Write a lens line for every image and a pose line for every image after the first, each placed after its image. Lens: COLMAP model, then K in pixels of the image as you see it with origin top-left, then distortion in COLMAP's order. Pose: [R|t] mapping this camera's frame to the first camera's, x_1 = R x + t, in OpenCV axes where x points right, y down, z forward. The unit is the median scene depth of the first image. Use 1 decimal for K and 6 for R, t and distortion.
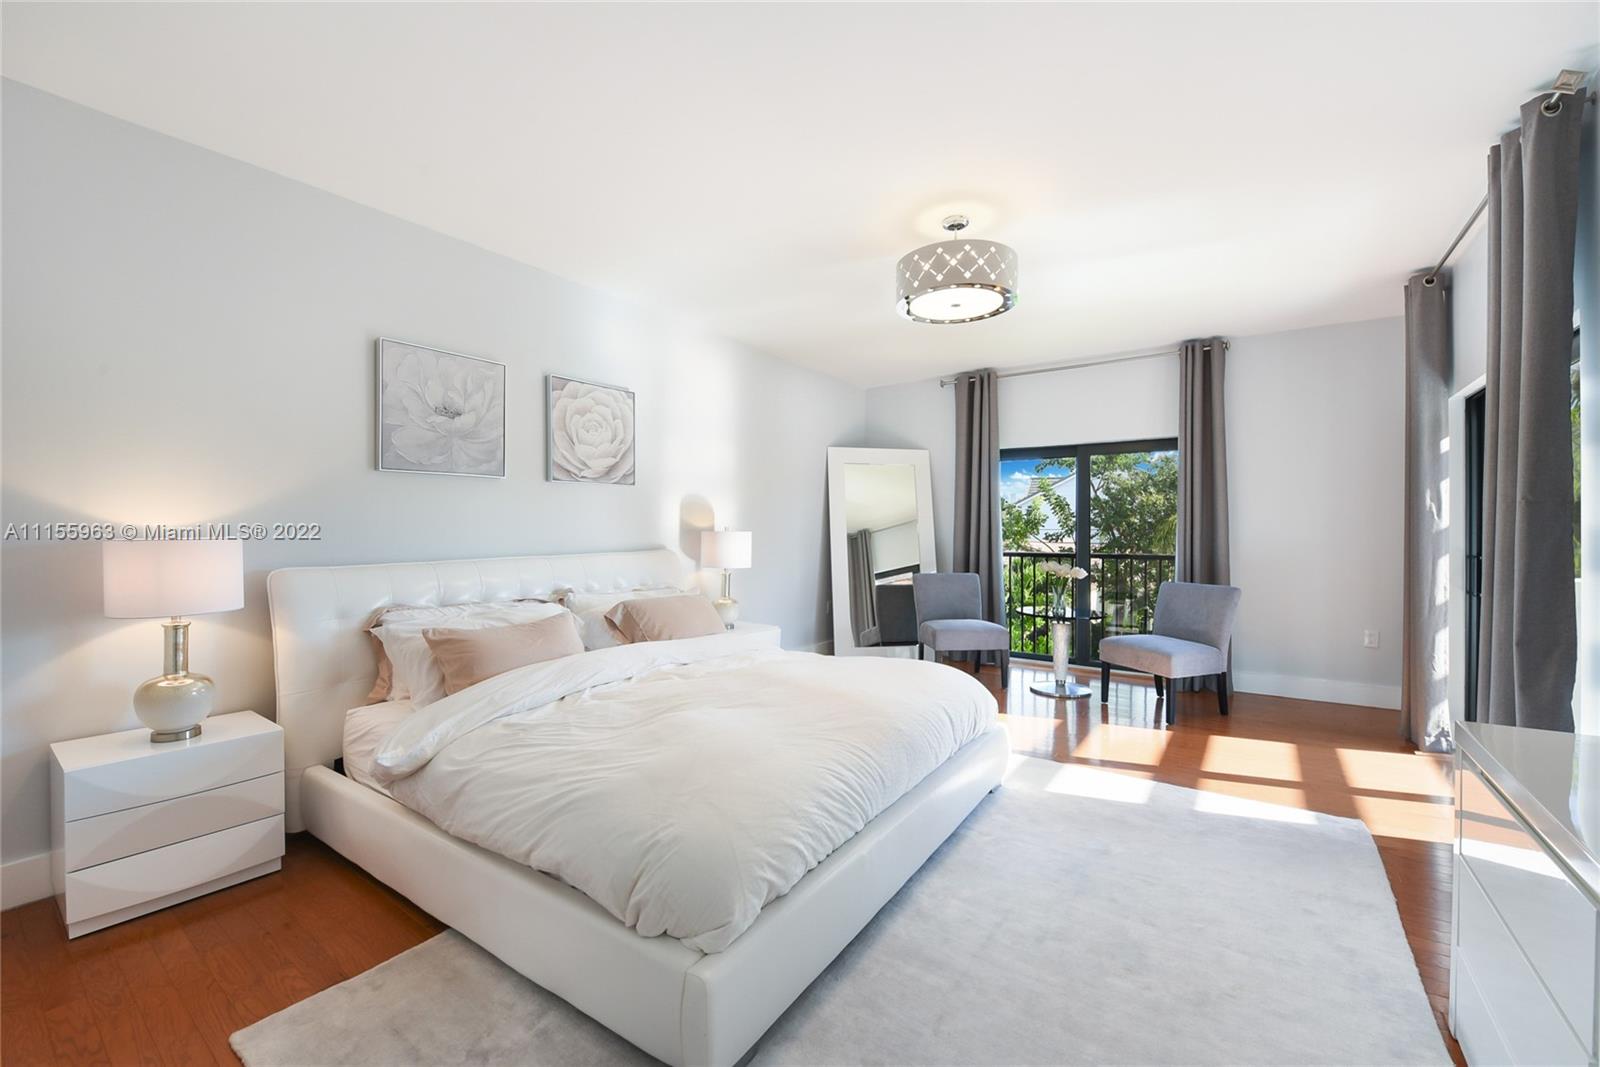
lens RADIAL K [[636.2, 0, 804.5], [0, 636.2, 535.7], [0, 0, 1]] dist [-0.001345, -0.000007]
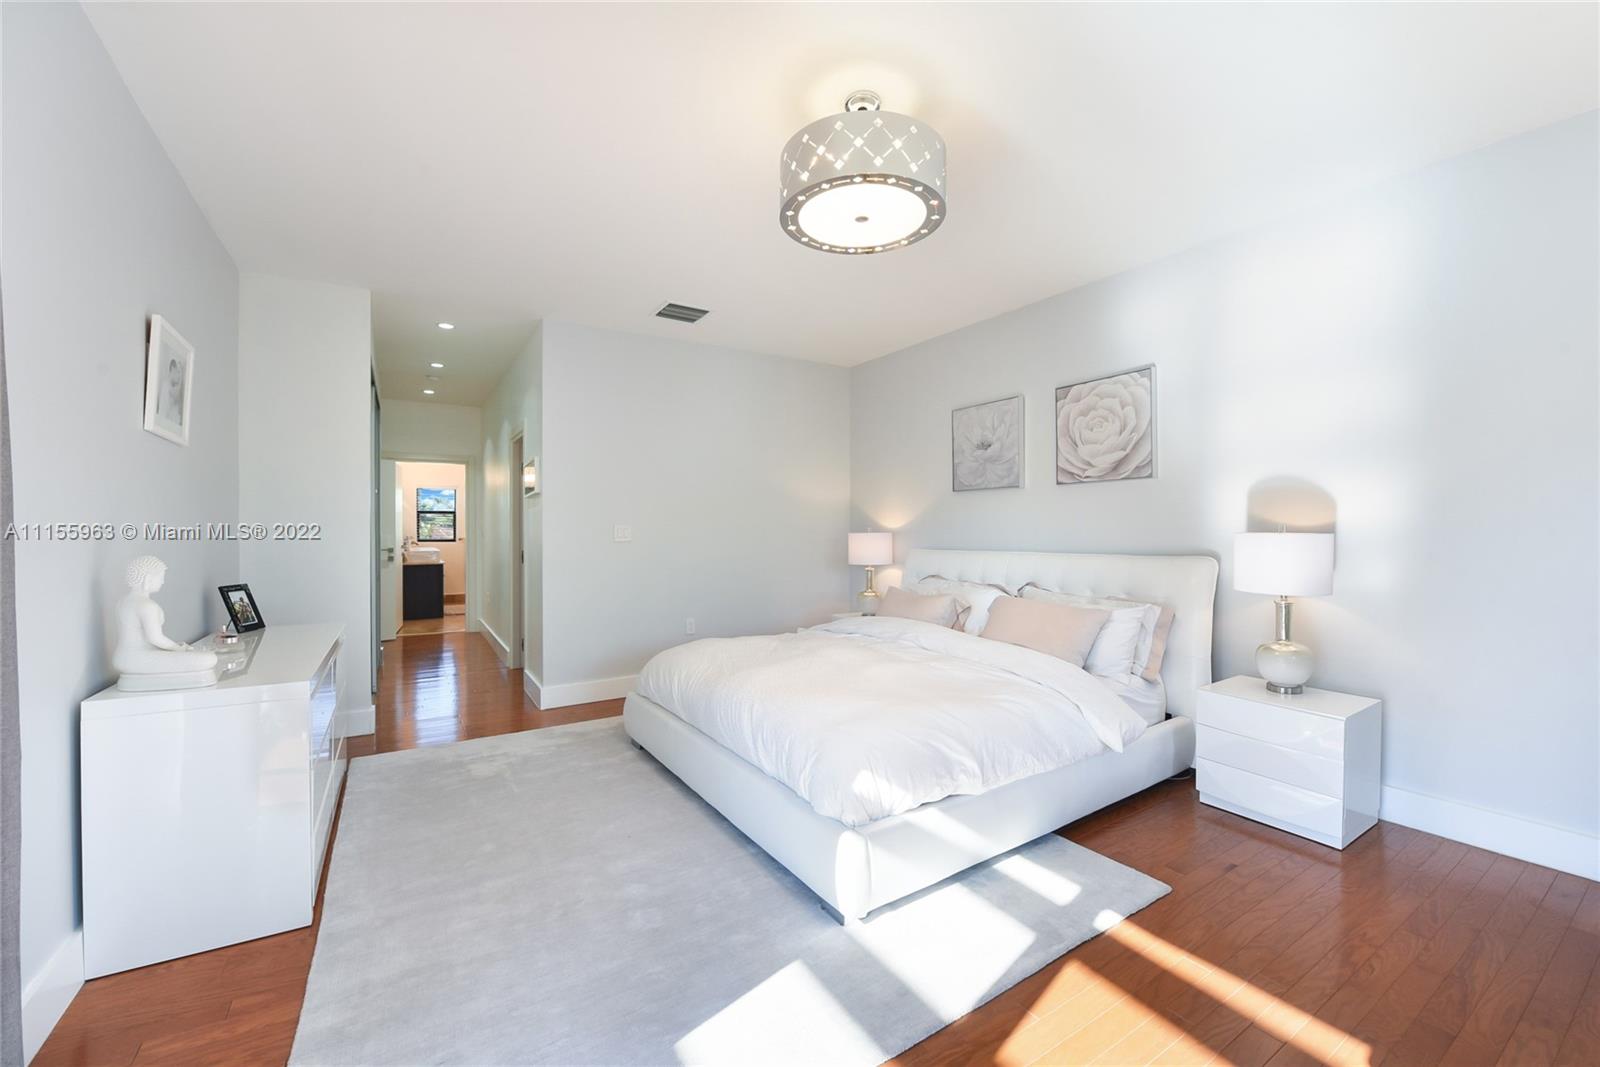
lens RADIAL K [[636.2, 0, 804.5], [0, 636.2, 530.2], [0, 0, 1]] dist [-0.001345, -0.000007]
pose [[-0.388290, 0.004393, -0.921527, 0.739751], [-0.011086, 0.999894, 0.009438, -0.013453], [0.921470, 0.013881, -0.388200, 0.977772]]
